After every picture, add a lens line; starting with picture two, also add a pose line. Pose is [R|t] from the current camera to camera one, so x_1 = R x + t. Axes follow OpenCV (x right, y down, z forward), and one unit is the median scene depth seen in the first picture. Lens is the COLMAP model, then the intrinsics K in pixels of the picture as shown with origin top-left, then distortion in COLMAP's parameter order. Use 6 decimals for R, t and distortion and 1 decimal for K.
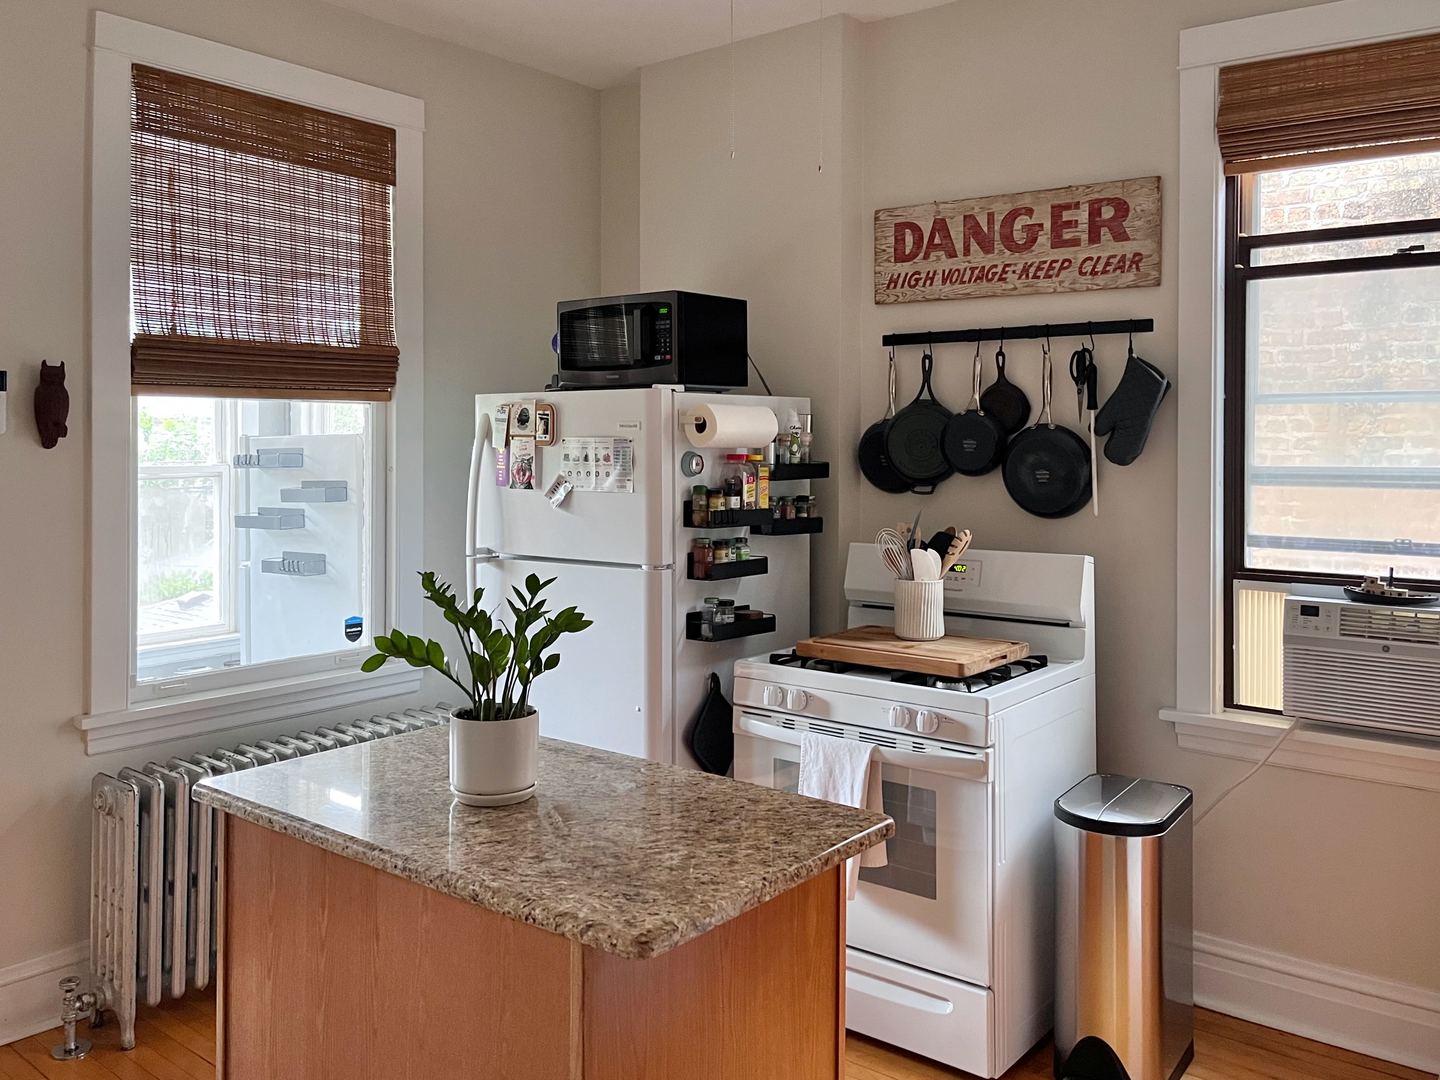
lens RADIAL K [[1154.7, 0, 747.8], [0, 1154.7, 443.0], [0, 0, 1]] dist [0.049174, -0.058396]
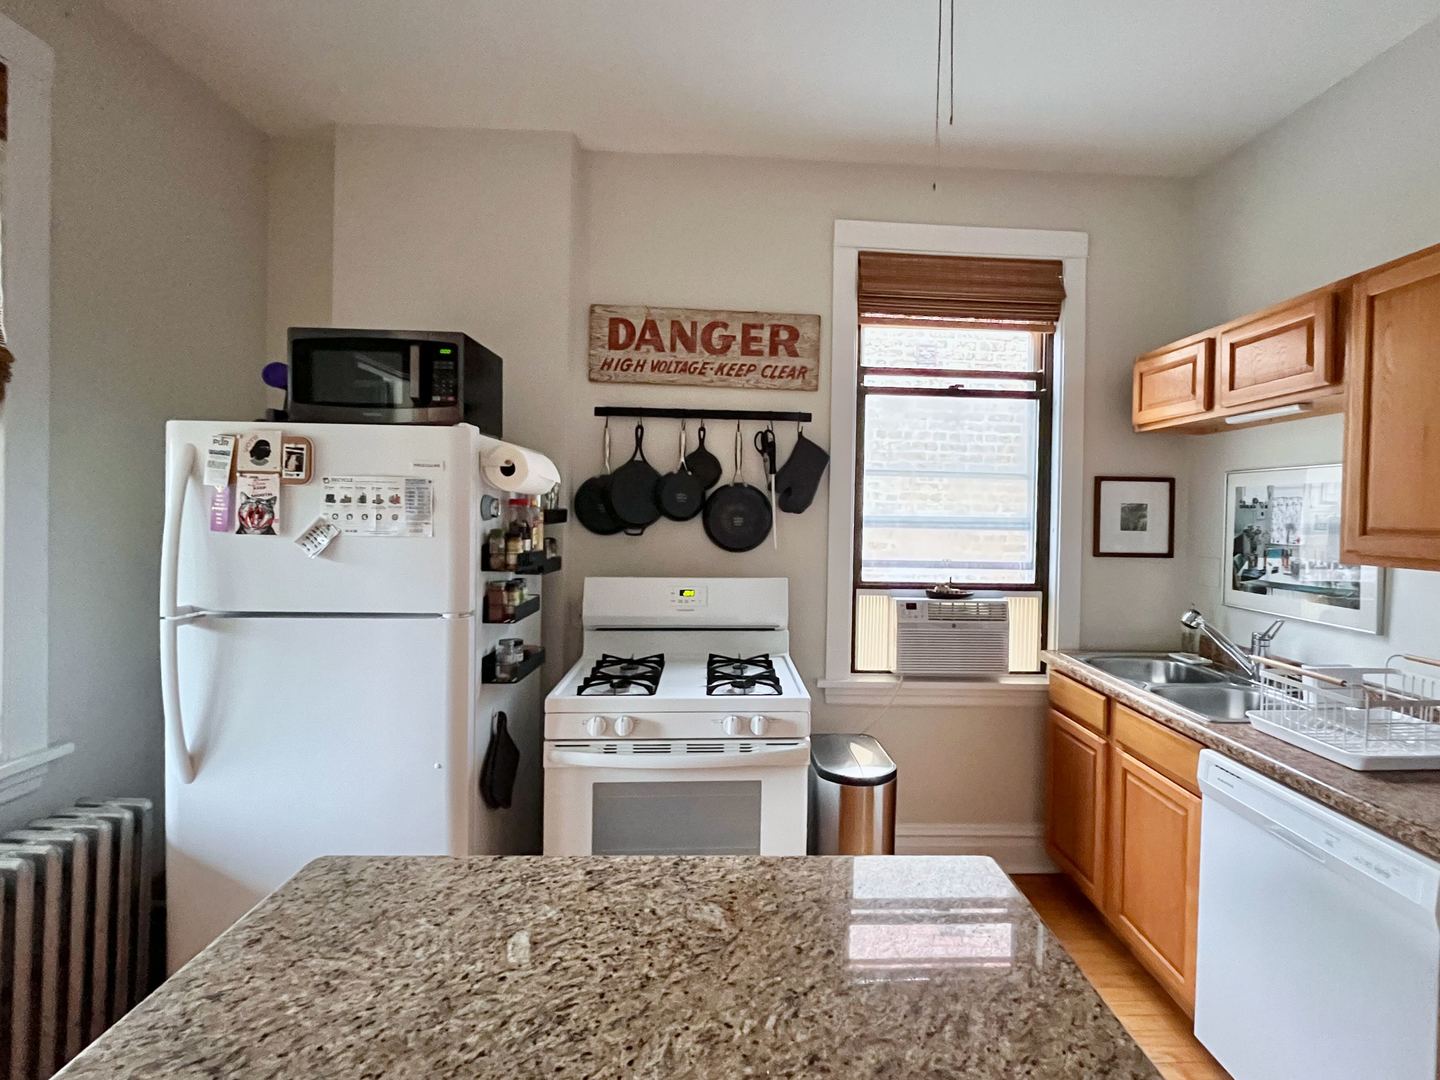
lens RADIAL K [[656.5, 0, 749.1], [0, 656.5, 515.1], [0, 0, 1]] dist [-0.003220, -0.000207]
pose [[0.769199, 0.009660, 0.638936, -0.226475], [-0.018021, 0.999816, 0.006580, 0.015829], [-0.638755, -0.016576, 0.769232, 0.398964]]
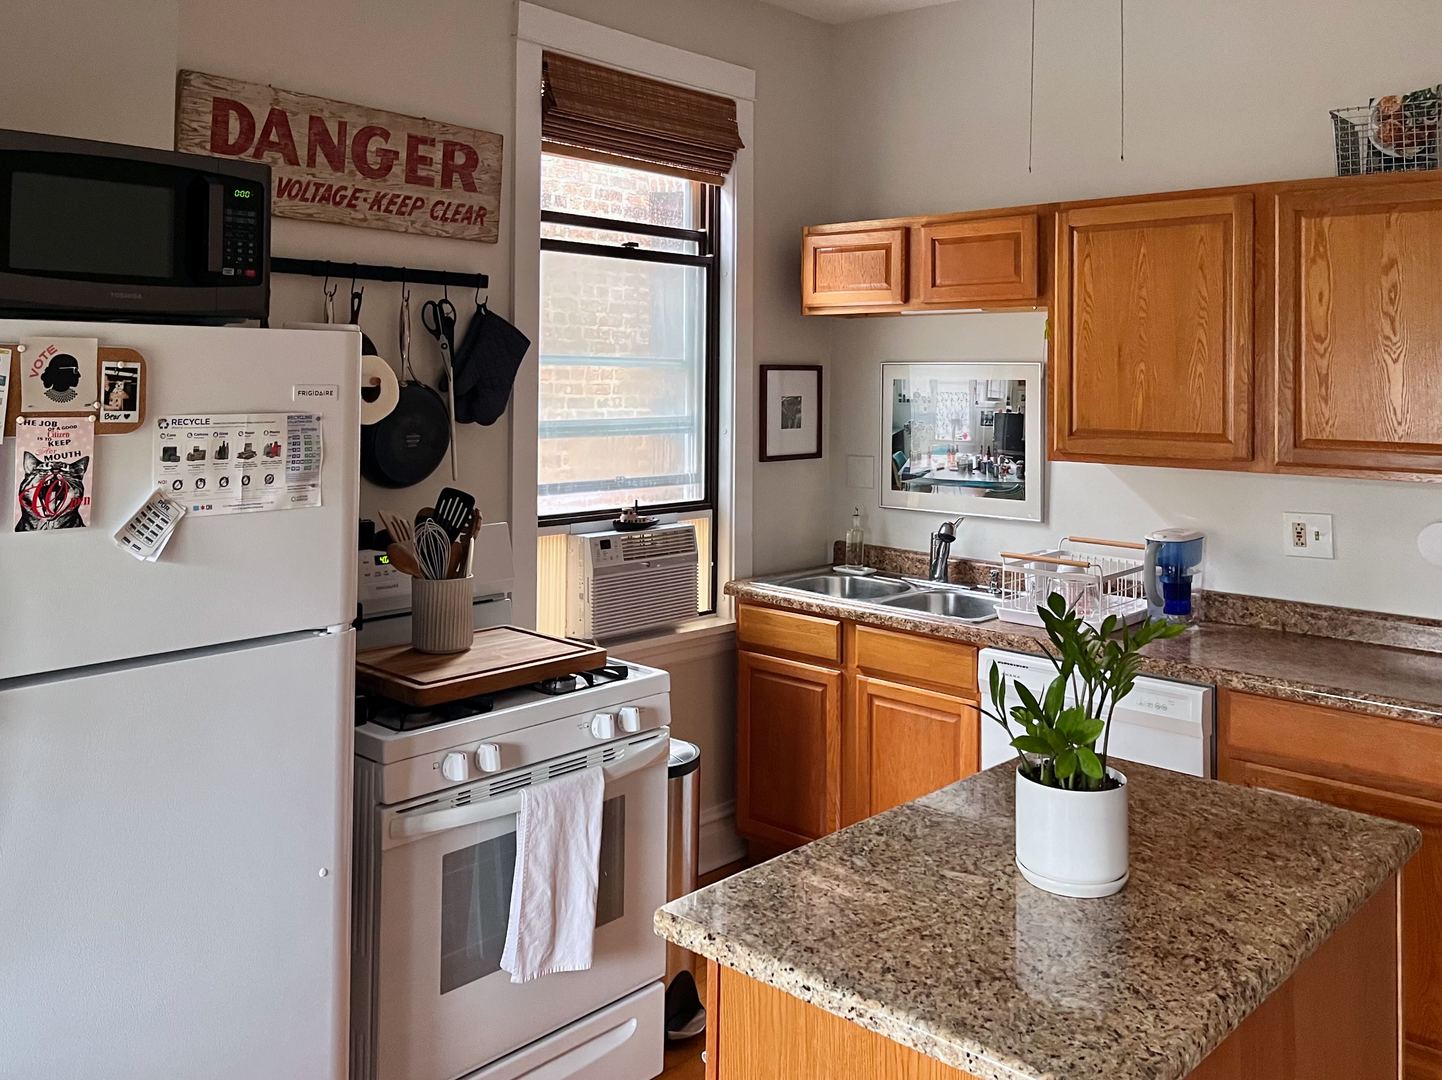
lens RADIAL K [[1259.3, 0, 633.8], [0, 1259.3, 346.1], [0, 0, 1]] dist [0.006327, -0.010841]
pose [[0.127008, 0.021133, 0.991677, -0.671819], [-0.008604, 0.999759, -0.020203, -0.025376], [-0.991864, -0.005966, 0.127159, 0.711510]]
